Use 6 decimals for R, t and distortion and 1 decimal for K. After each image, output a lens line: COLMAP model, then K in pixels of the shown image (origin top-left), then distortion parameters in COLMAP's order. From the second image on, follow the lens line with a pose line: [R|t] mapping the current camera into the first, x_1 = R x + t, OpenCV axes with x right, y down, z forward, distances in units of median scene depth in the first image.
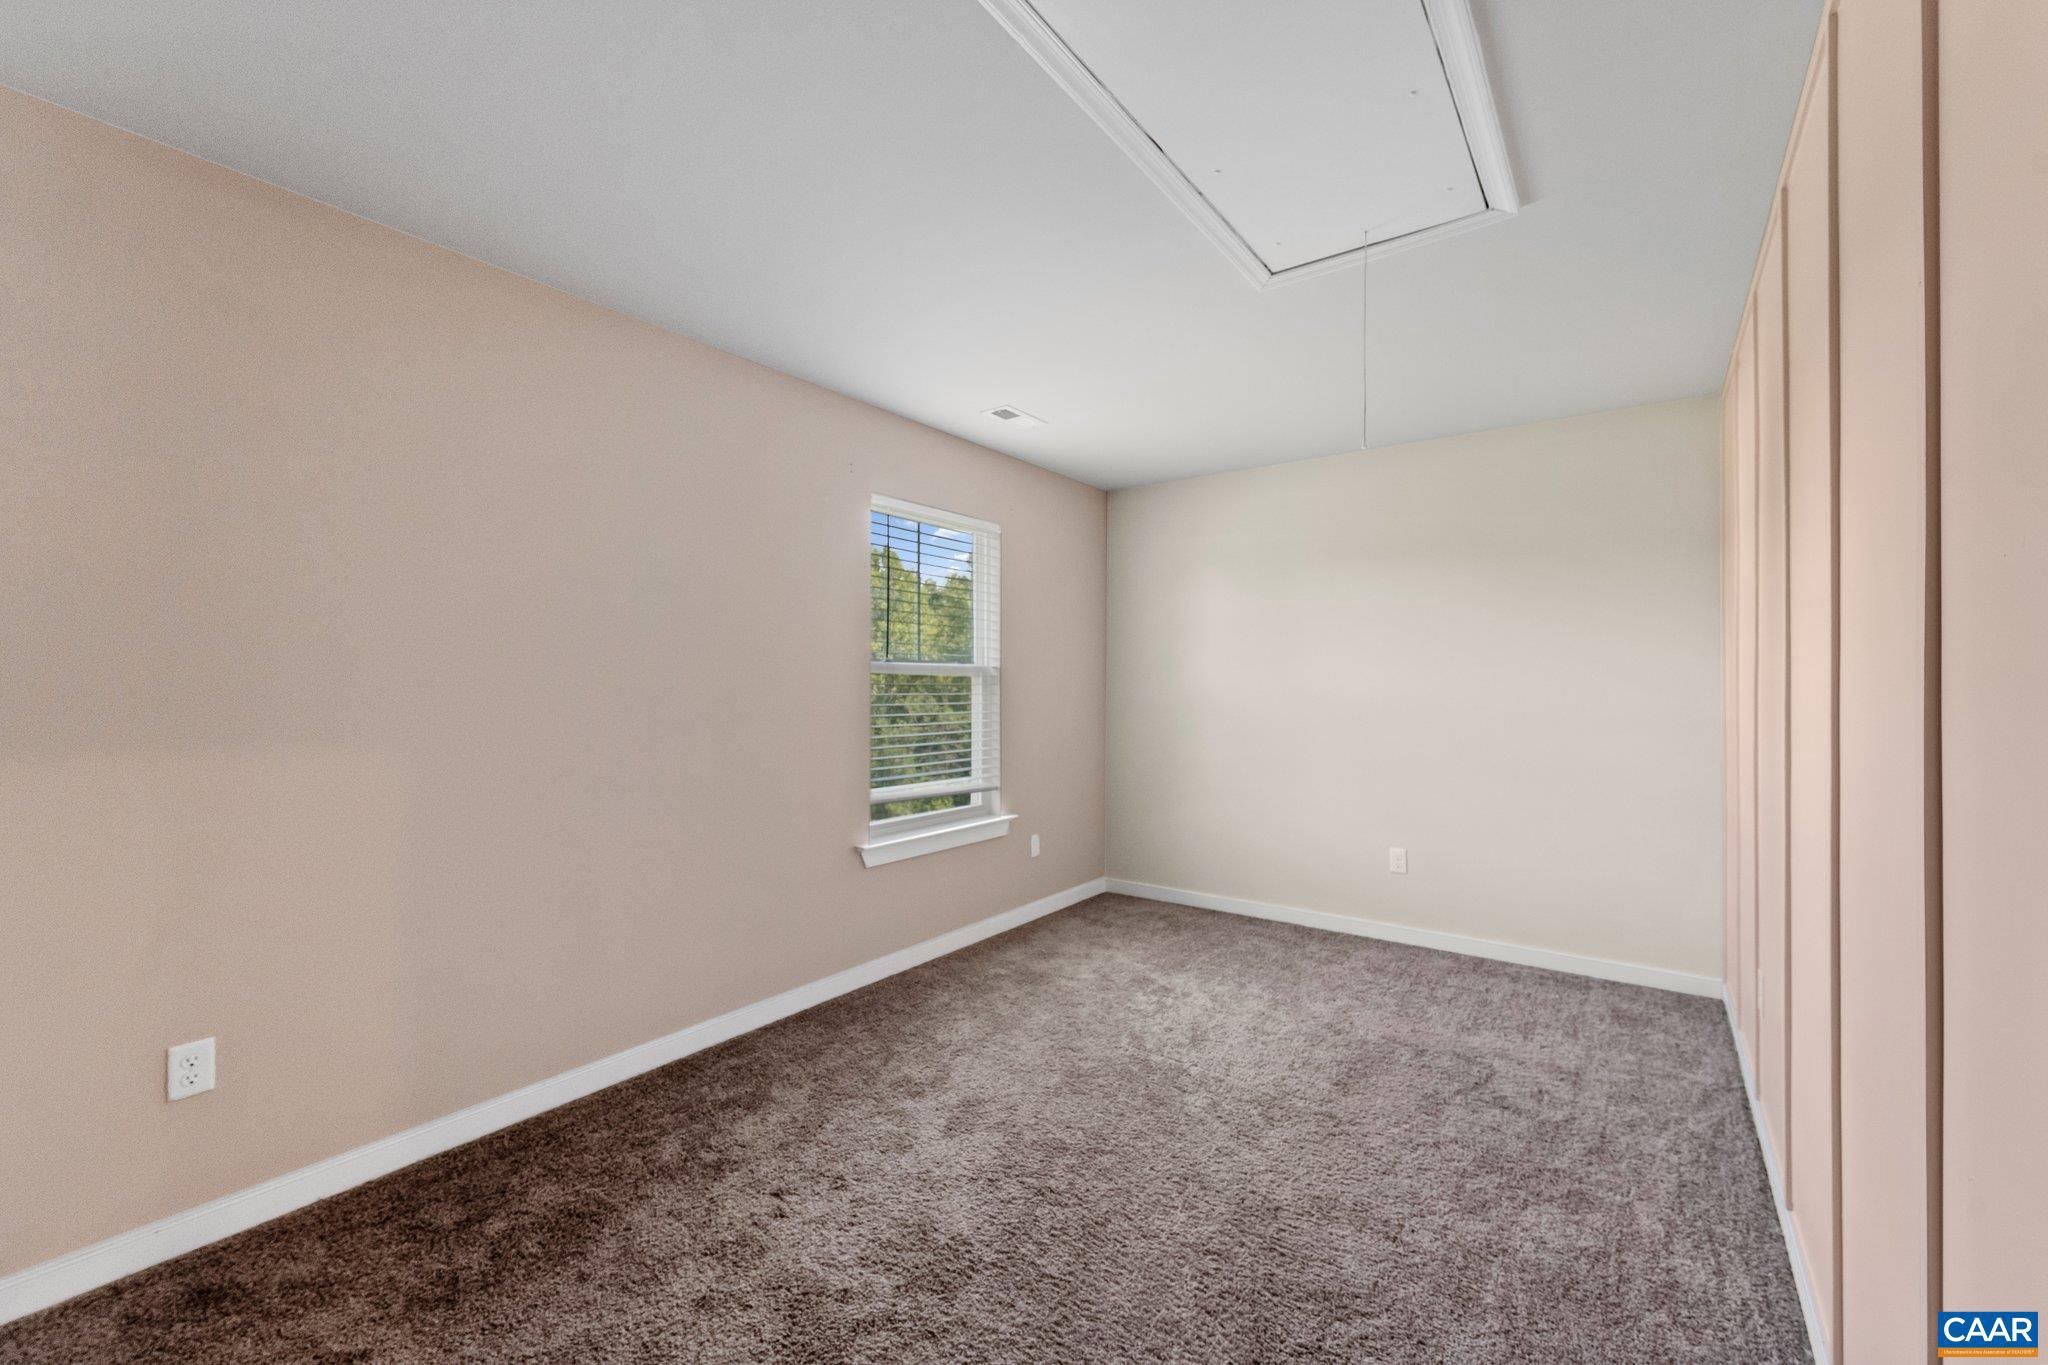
lens RADIAL K [[823.6, 0, 1027.2], [0, 823.6, 682.7], [0, 0, 1]] dist [0.000903, 0.001091]
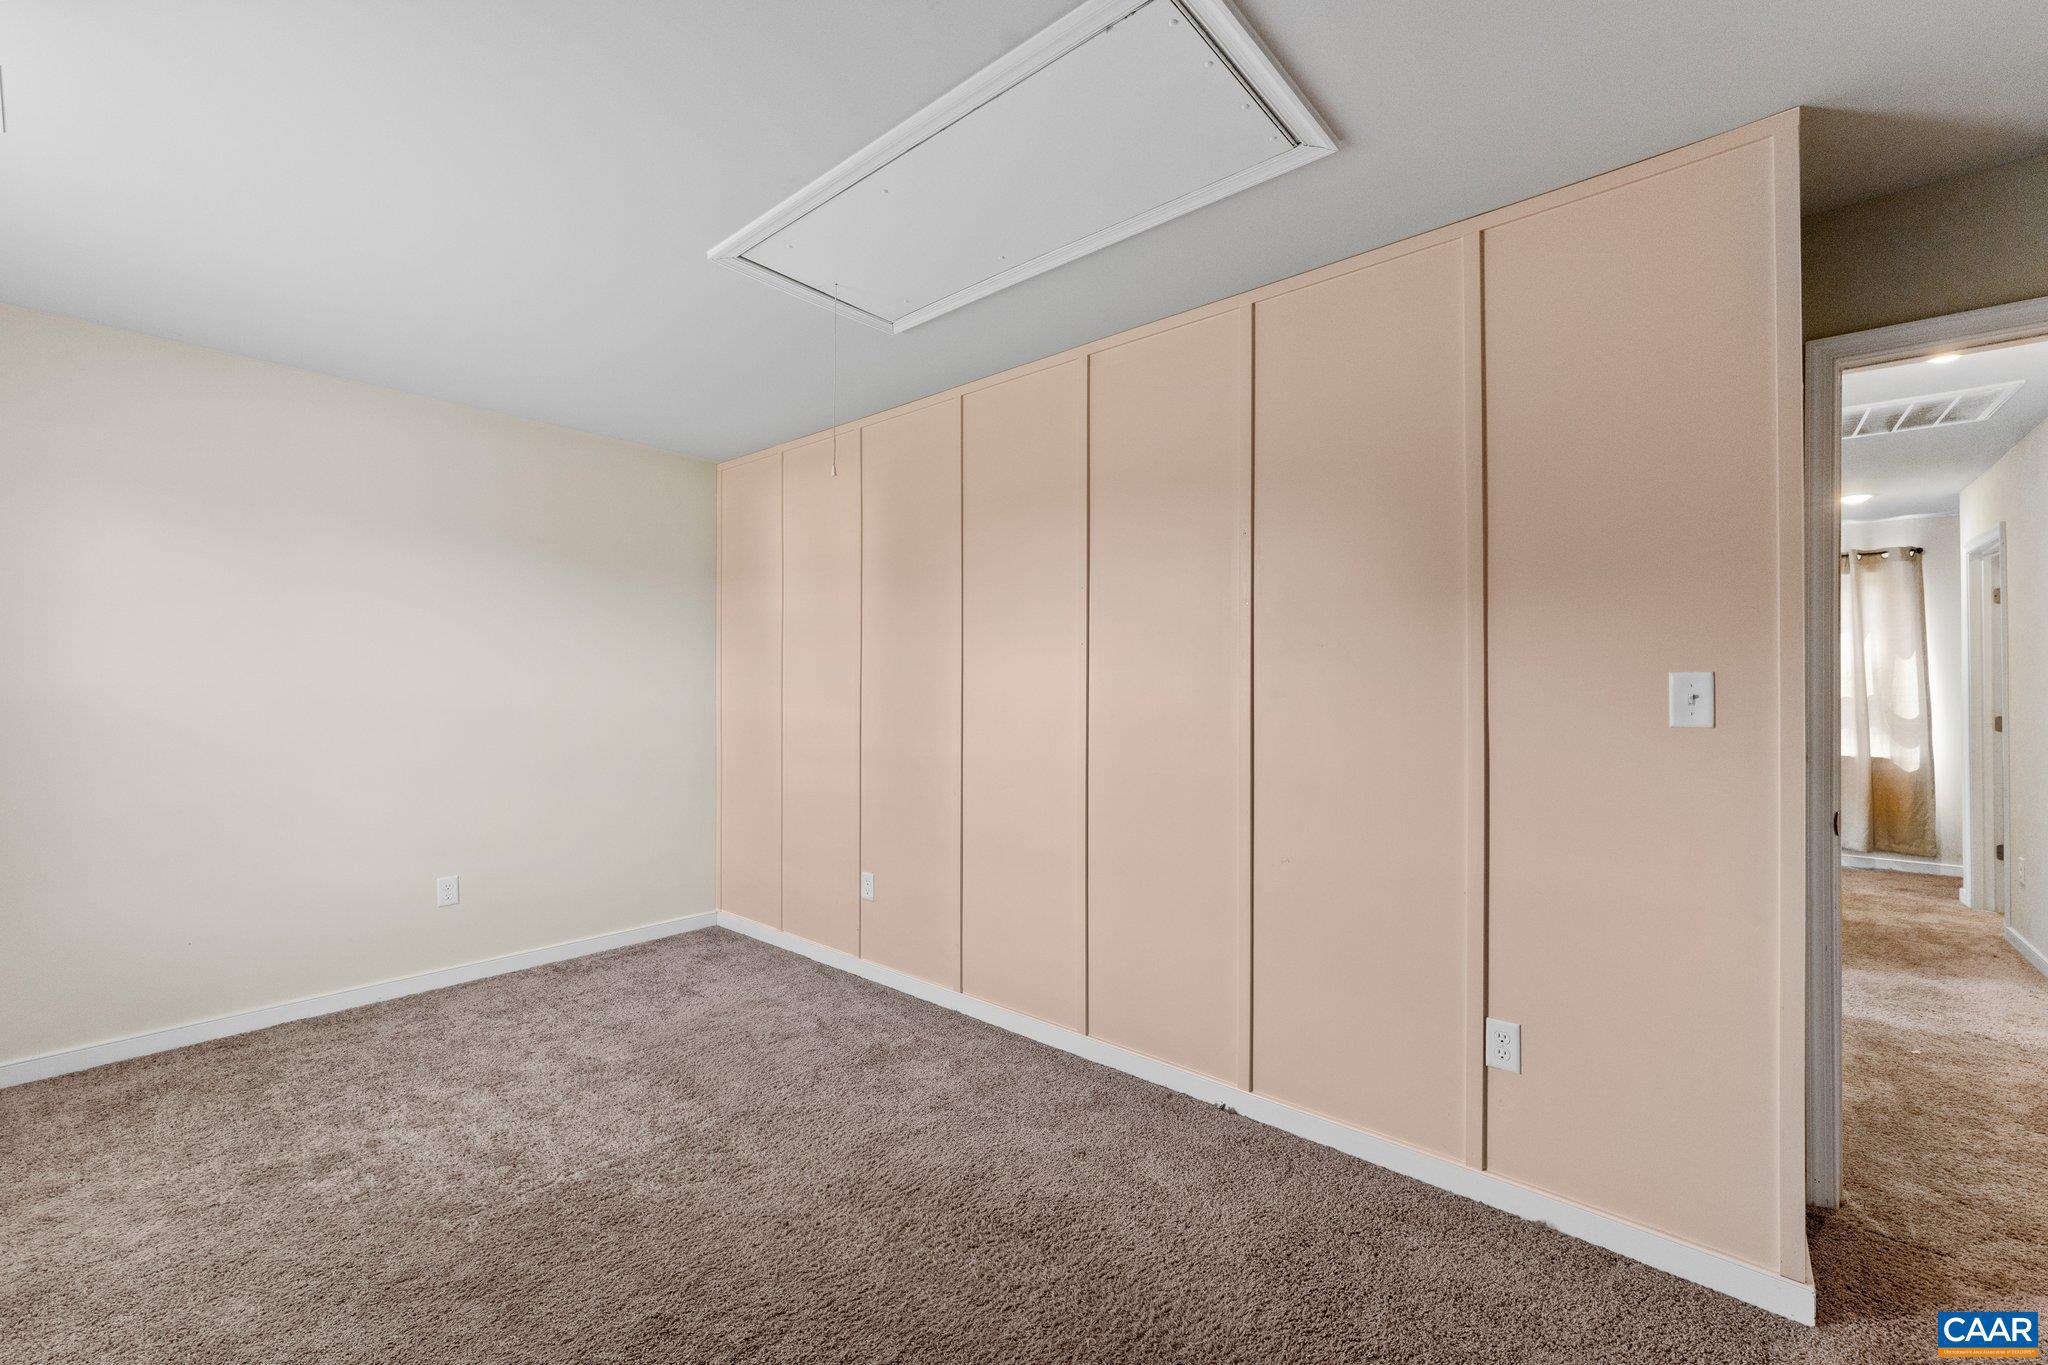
lens RADIAL K [[823.6, 0, 1031.8], [0, 823.6, 678.7], [0, 0, 1]] dist [0.000903, 0.001091]
pose [[0.080388, 0.008470, 0.996728, -0.452533], [-0.006301, 0.999948, -0.007990, -0.000365], [-0.996744, -0.005638, 0.080437, 0.421239]]
